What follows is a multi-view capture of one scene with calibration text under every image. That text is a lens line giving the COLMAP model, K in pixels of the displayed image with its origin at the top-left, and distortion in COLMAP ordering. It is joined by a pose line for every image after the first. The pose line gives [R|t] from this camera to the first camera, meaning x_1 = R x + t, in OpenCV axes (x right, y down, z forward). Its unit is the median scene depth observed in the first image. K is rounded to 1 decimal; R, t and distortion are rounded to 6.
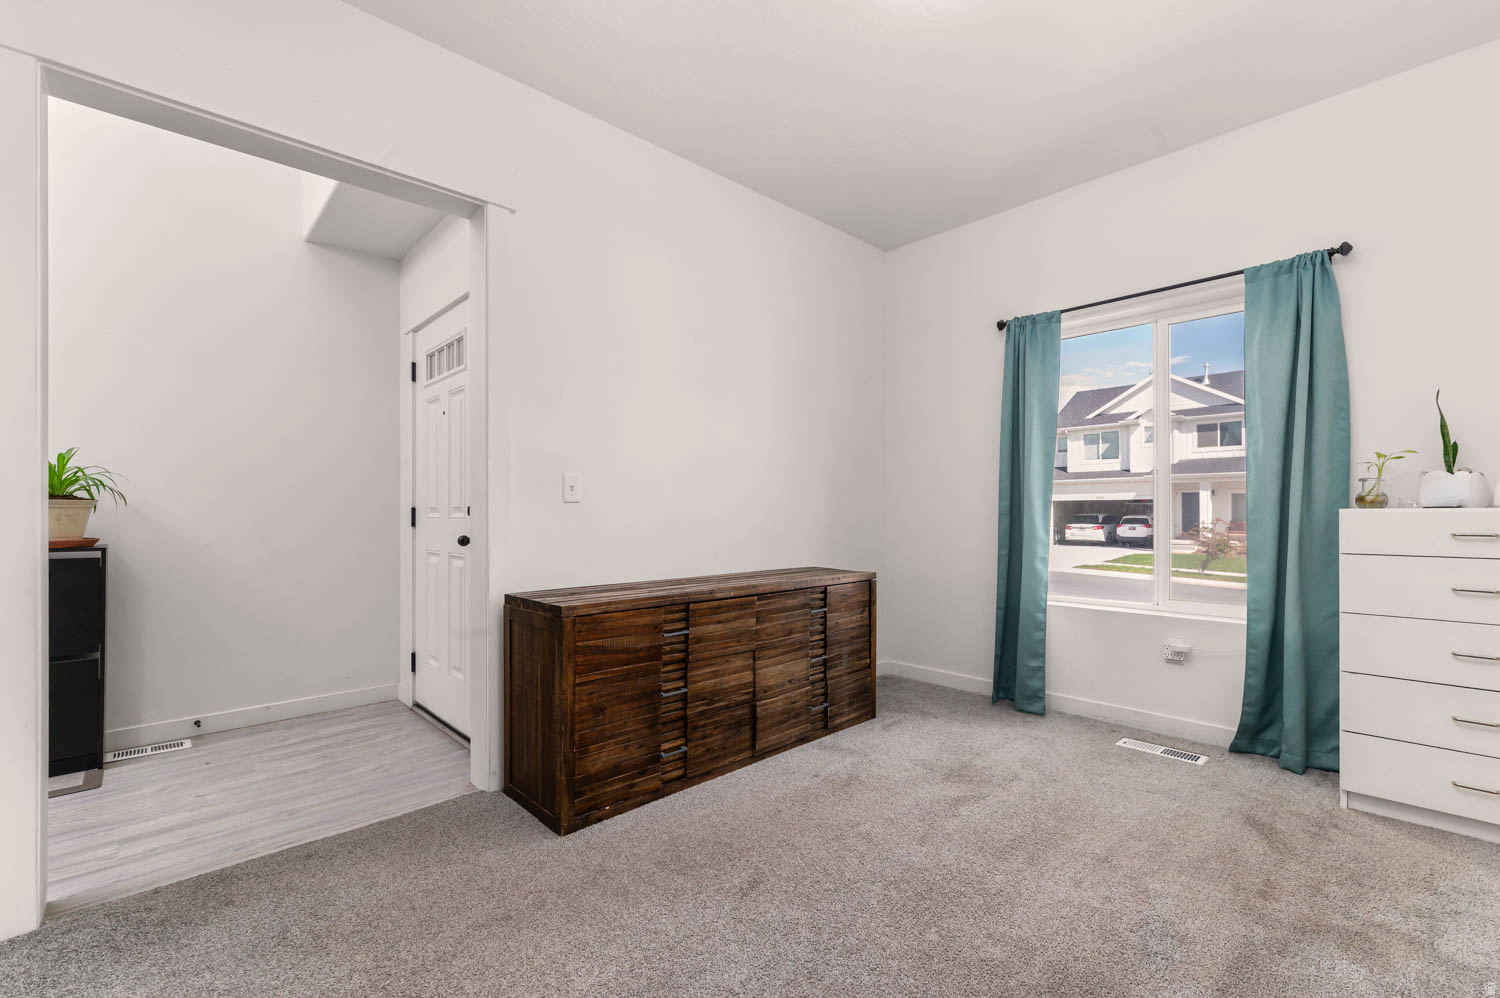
lens RADIAL K [[635.6, 0, 750.0], [0, 635.6, 499.0], [0, 0, 1]] dist [0.000971, -0.000078]
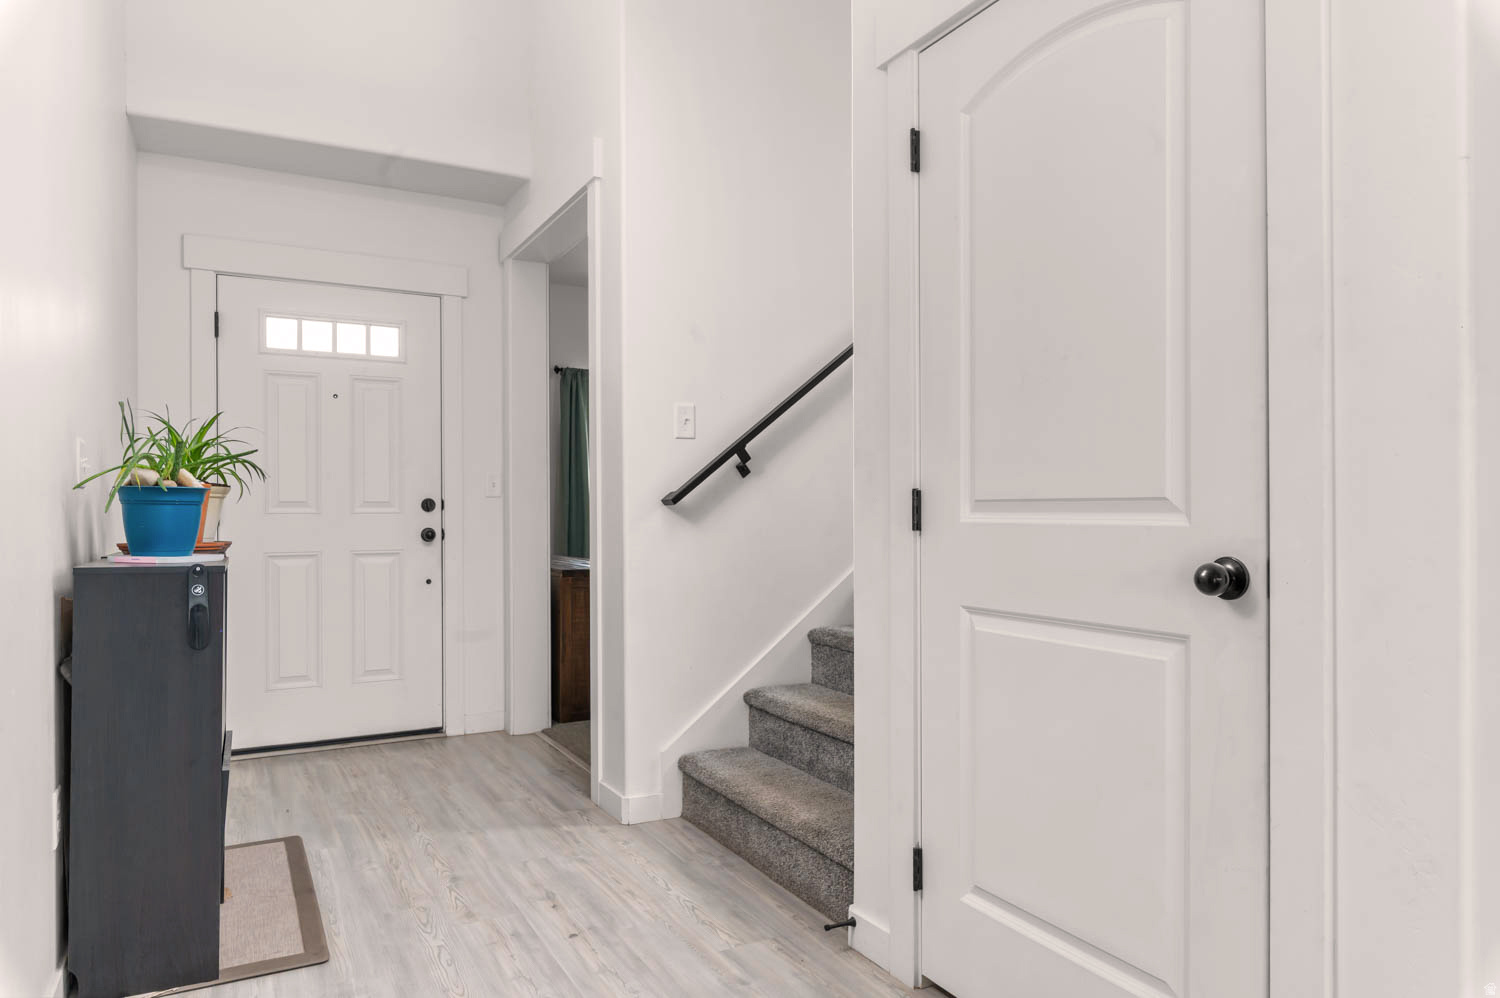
lens RADIAL K [[958.3, 0, 750.0], [0, 958.3, 499.0], [0, 0, 1]] dist [0.000073, -0.000026]
pose [[0.258011, 0.010825, 0.966081, -1.951272], [-0.002969, 0.999941, -0.010411, 0.025860], [-0.966137, -0.000182, 0.258028, 0.112825]]
